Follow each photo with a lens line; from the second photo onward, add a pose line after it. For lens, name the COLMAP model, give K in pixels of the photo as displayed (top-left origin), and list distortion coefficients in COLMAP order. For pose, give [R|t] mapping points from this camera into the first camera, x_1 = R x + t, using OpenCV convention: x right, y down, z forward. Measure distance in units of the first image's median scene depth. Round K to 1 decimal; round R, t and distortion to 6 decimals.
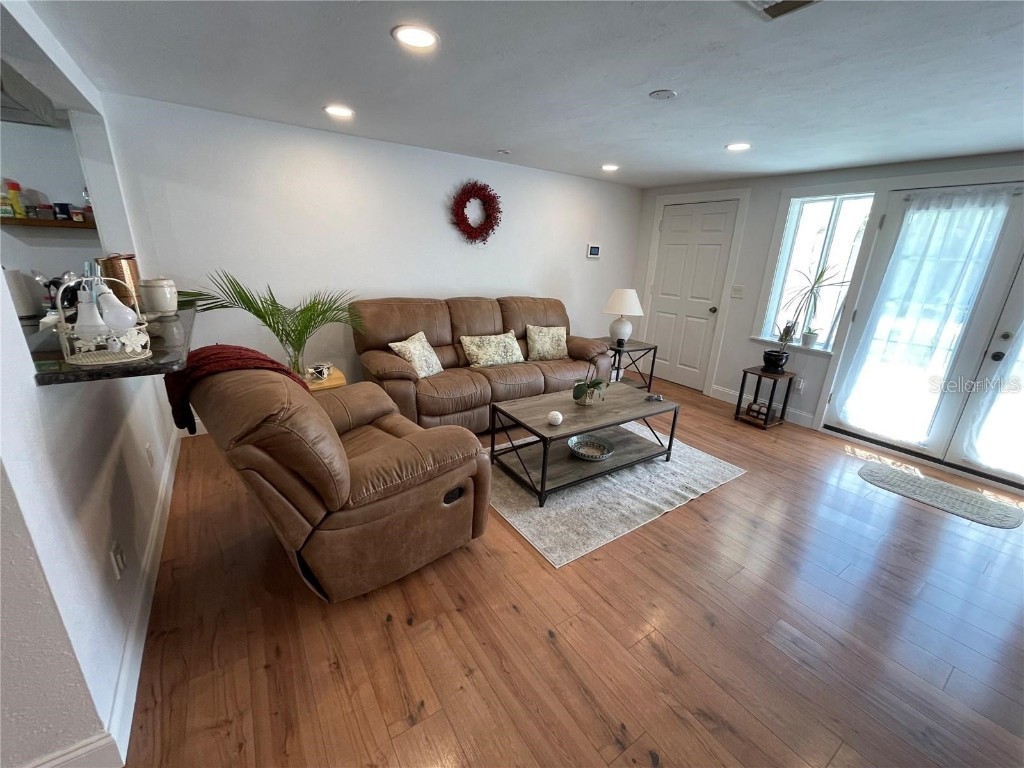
lens RADIAL K [[412.4, 0, 505.6], [0, 412.4, 386.6], [0, 0, 1]] dist [-0.001205, -0.000333]
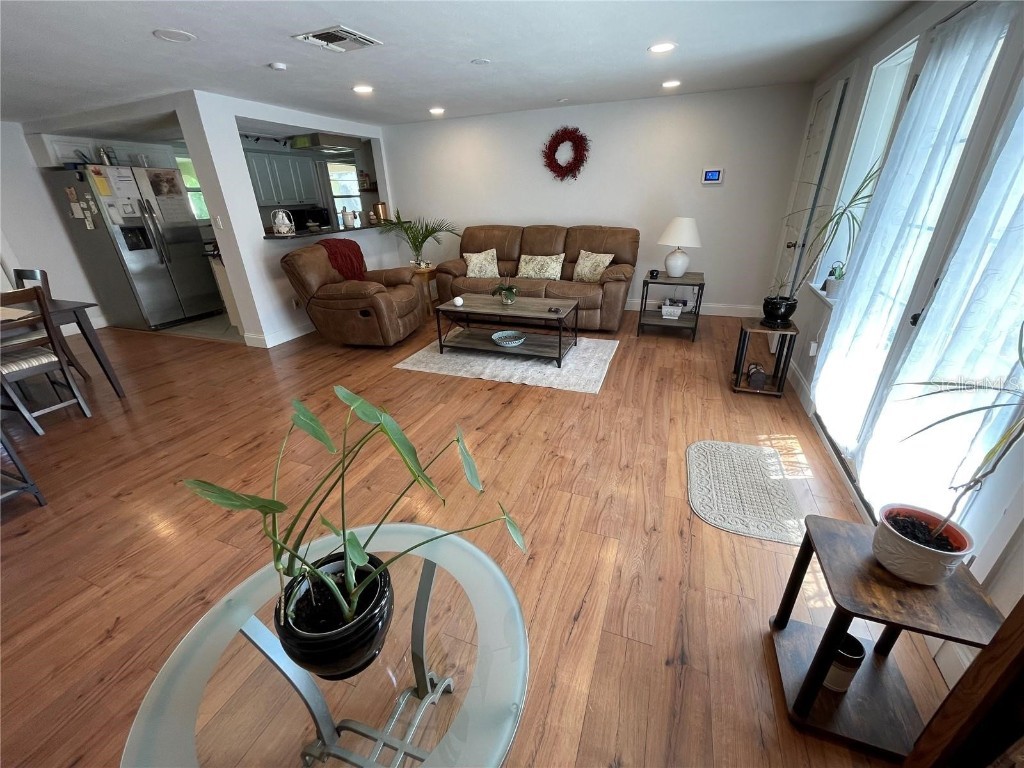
lens RADIAL K [[412.4, 0, 511.7], [0, 412.4, 384.2], [0, 0, 1]] dist [-0.001205, -0.000333]
pose [[0.575277, 0.289628, -0.764965, 1.029793], [-0.199852, 0.956638, 0.211904, 0.005002], [0.793168, 0.030976, 0.608214, 0.159052]]
